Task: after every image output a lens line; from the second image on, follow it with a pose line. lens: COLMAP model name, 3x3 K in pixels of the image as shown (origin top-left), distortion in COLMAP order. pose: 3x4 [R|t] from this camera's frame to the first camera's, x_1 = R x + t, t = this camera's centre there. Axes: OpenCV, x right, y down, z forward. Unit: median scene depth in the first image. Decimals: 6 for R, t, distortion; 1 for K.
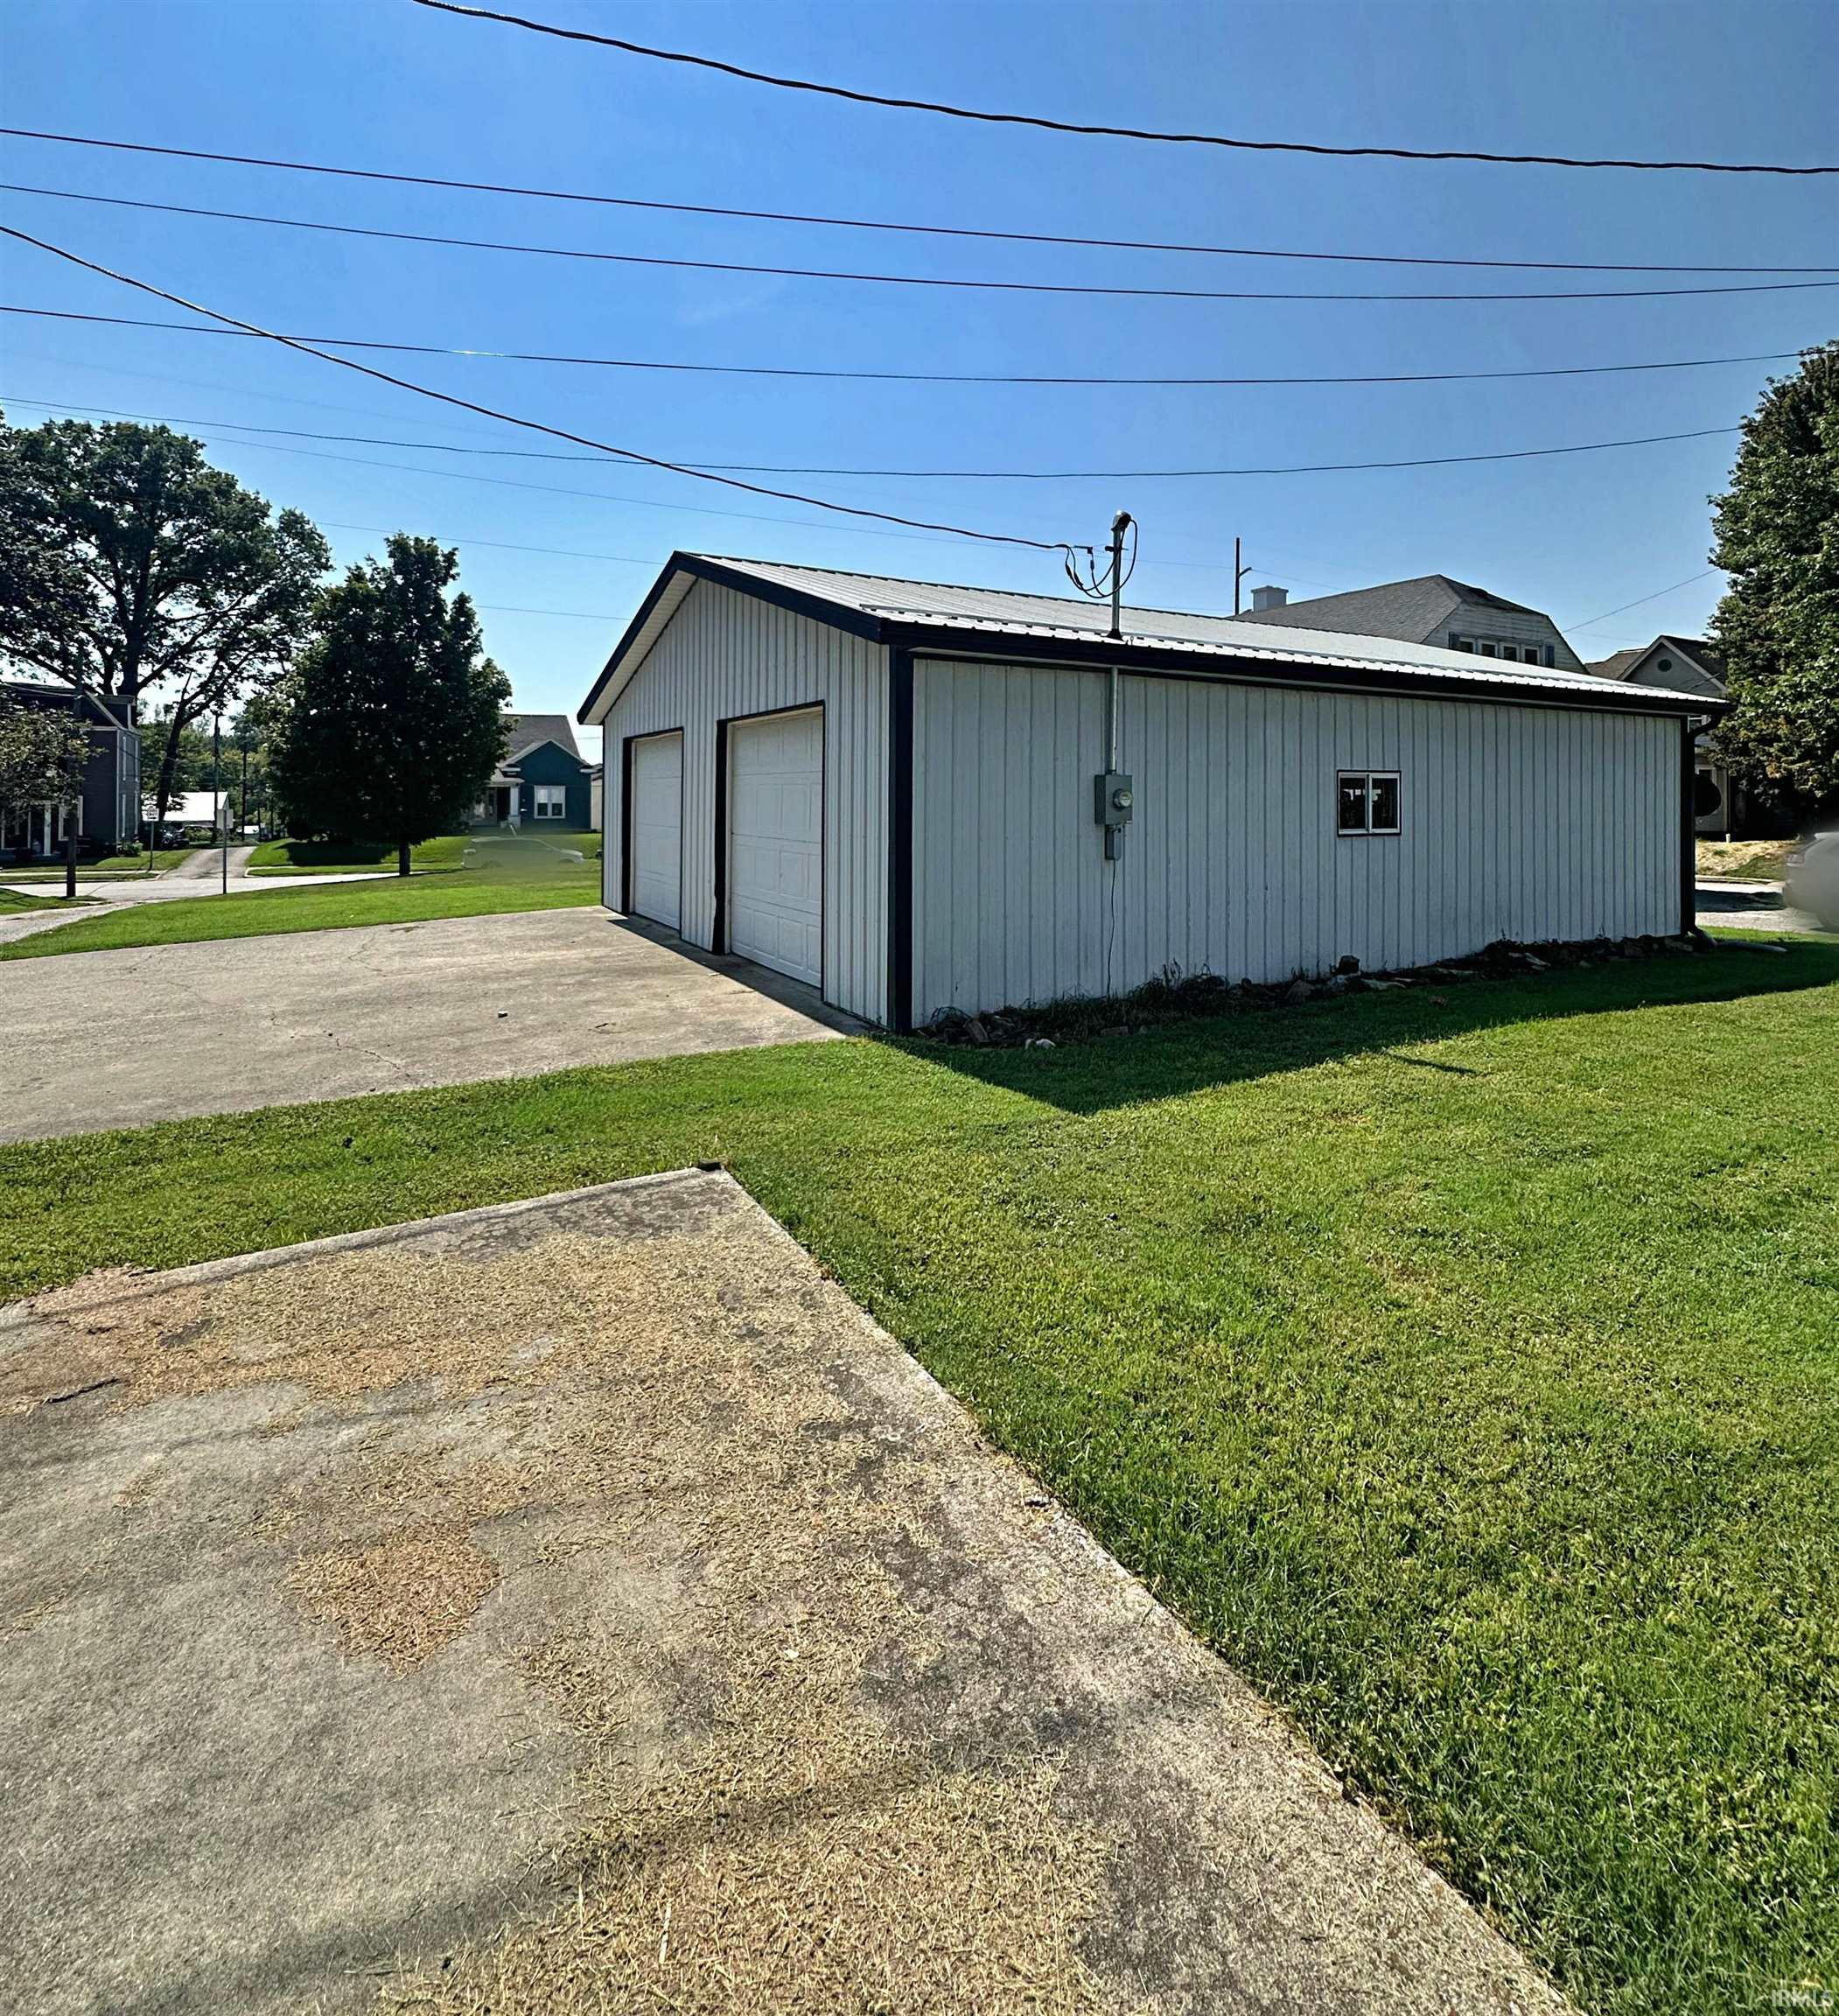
lens RADIAL K [[958.8, 0, 961.1], [0, 958.8, 801.8], [0, 0, 1]] dist [-0.004219, 0.001010]
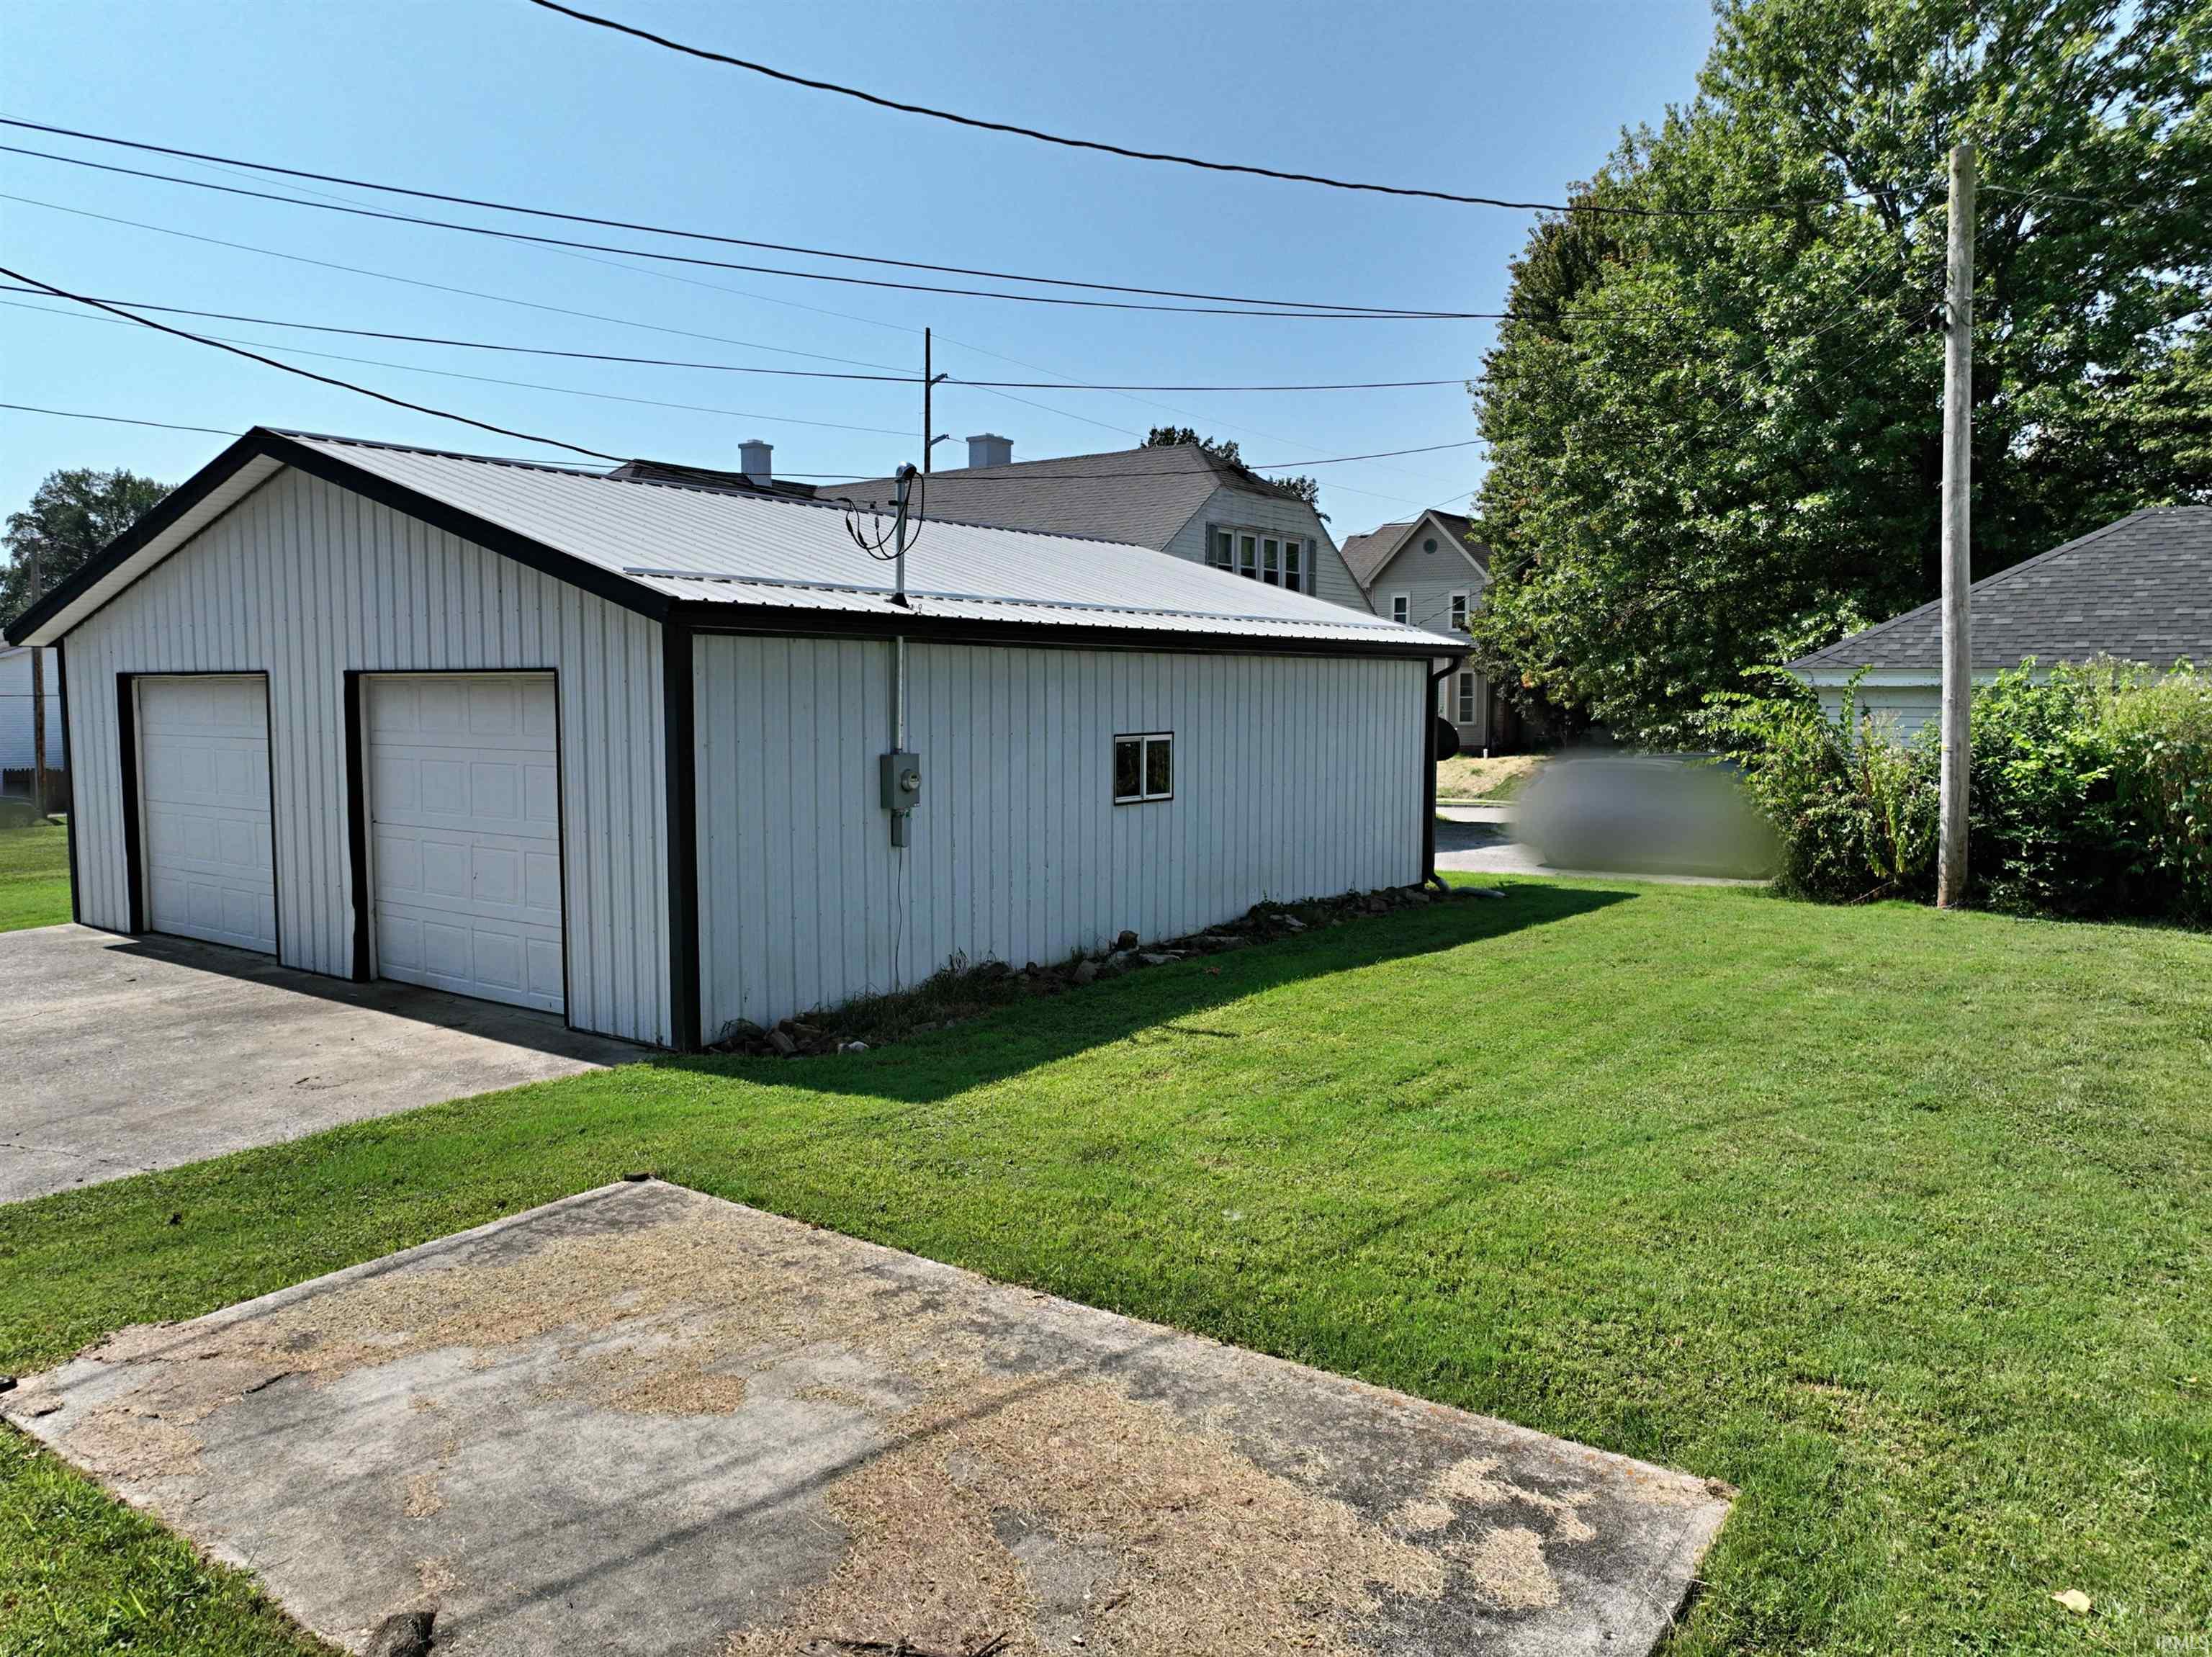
lens RADIAL K [[1583.6, 0, 1109.3], [0, 1583.6, 822.5], [0, 0, 1]] dist [0.013185, 0.009604]
pose [[0.910205, -0.039239, 0.412296, -0.284788], [-0.001004, 0.995290, 0.096940, -0.109804], [-0.414158, -0.088650, 0.905878, -0.459156]]
